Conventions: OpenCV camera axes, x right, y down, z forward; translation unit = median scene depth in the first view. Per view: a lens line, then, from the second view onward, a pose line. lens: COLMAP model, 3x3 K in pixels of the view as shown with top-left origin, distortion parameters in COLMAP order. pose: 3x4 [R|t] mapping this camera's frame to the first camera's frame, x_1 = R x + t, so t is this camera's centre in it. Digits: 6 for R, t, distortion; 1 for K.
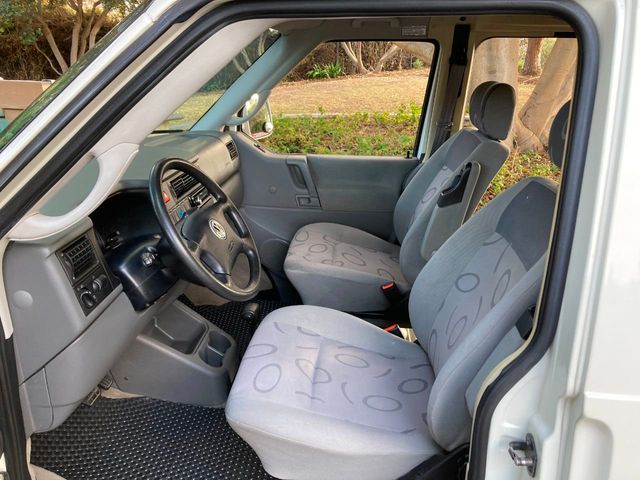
lens RADIAL K [[517.4, 0, 314.9], [0, 517.4, 230.4], [0, 0, 1]] dist [0.015015, -0.015386]
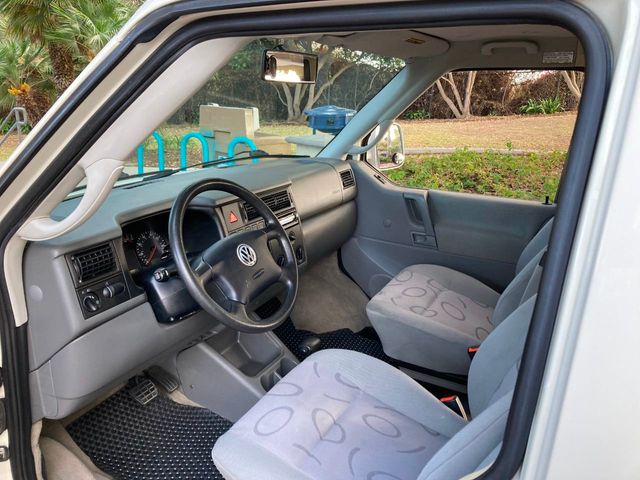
lens RADIAL K [[512.3, 0, 316.9], [0, 512.3, 224.8], [0, 0, 1]] dist [0.015458, -0.010532]
pose [[0.919852, 0.110223, -0.376461, 0.161992], [-0.135279, 0.989972, -0.040693, -0.020380], [0.368200, 0.088359, 0.925538, 0.082940]]
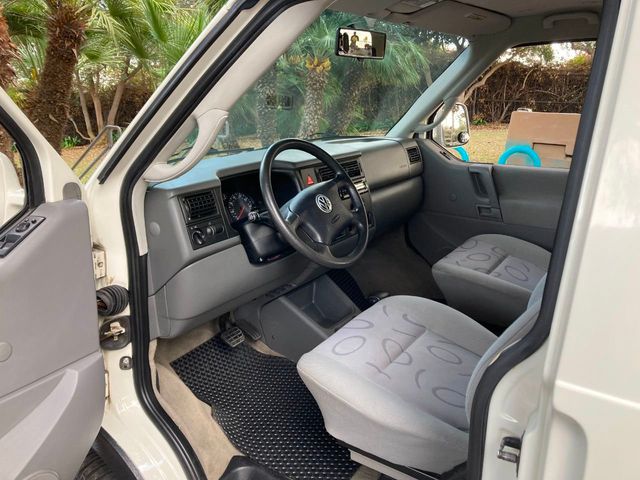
lens RADIAL K [[519.2, 0, 326.3], [0, 519.2, 230.4], [0, 0, 1]] dist [0.017580, -0.002746]
pose [[0.873135, 0.105246, -0.475981, 0.198055], [-0.134803, 0.990469, -0.028274, 0.048591], [0.468469, 0.088851, 0.879001, 0.010481]]
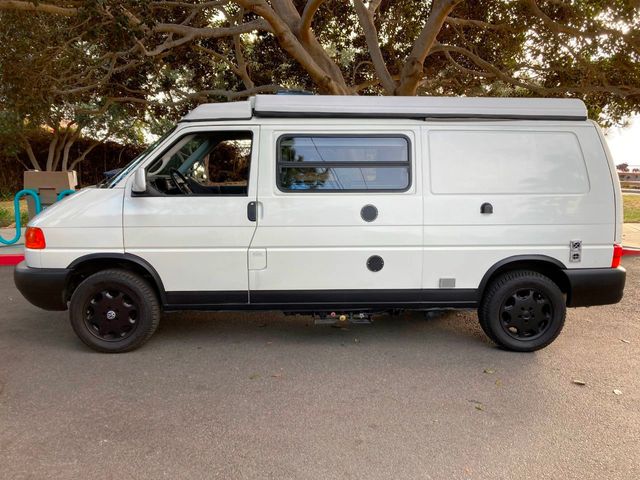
lens RADIAL K [[519.2, 0, 326.3], [0, 519.2, 230.4], [0, 0, 1]] dist [0.017580, -0.002746]
pose [[0.992983, -0.037475, 0.112163, 0.212313], [0.058999, 0.978981, -0.195230, 0.605691], [-0.102489, 0.200477, 0.974323, -1.480770]]
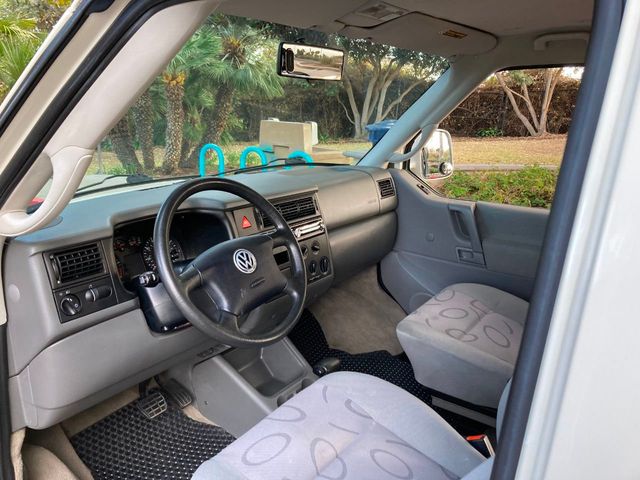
lens RADIAL K [[513.7, 0, 320.9], [0, 513.7, 227.8], [0, 0, 1]] dist [0.006438, -0.000108]
pose [[0.862260, 0.119259, -0.492224, 0.193875], [-0.166101, 0.984716, -0.052386, -0.018625], [0.478454, 0.126929, 0.868891, 0.162011]]
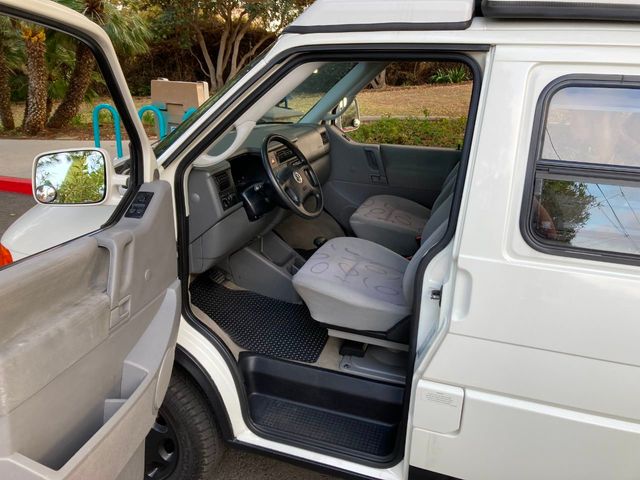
lens RADIAL K [[517.4, 0, 314.9], [0, 517.4, 230.4], [0, 0, 1]] dist [0.015015, -0.015386]
pose [[0.970928, 0.083122, -0.224478, 0.146151], [-0.084052, 0.996447, 0.005426, 0.087783], [0.224131, 0.013600, 0.974464, -0.357433]]
